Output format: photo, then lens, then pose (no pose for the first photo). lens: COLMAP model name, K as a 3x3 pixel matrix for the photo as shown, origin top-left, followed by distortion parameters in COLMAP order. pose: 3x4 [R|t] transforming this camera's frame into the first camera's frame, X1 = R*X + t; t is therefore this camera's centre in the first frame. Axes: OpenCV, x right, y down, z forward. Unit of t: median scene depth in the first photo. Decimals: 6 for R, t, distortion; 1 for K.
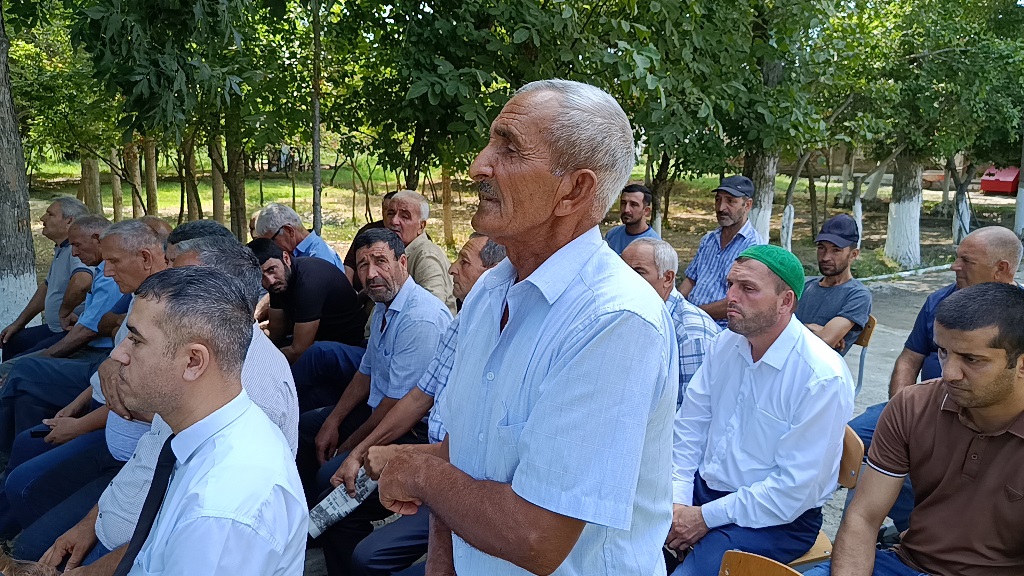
lens RADIAL K [[700.1, 0, 512.0], [0, 700.1, 288.0], [0, 0, 1]] dist [-0.032740, -0.000756]
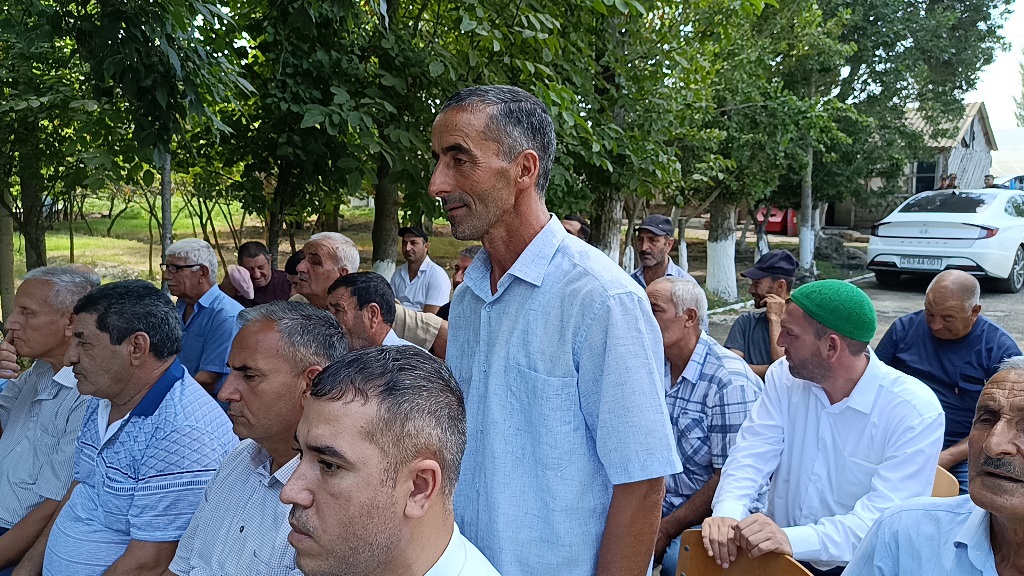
lens RADIAL K [[700.1, 0, 512.0], [0, 700.1, 288.0], [0, 0, 1]] dist [-0.032740, -0.000756]
pose [[0.964792, -0.034014, 0.260807, -0.110259], [0.050918, 0.996998, -0.058332, -0.007090], [-0.258040, 0.069558, 0.963627, 0.072543]]
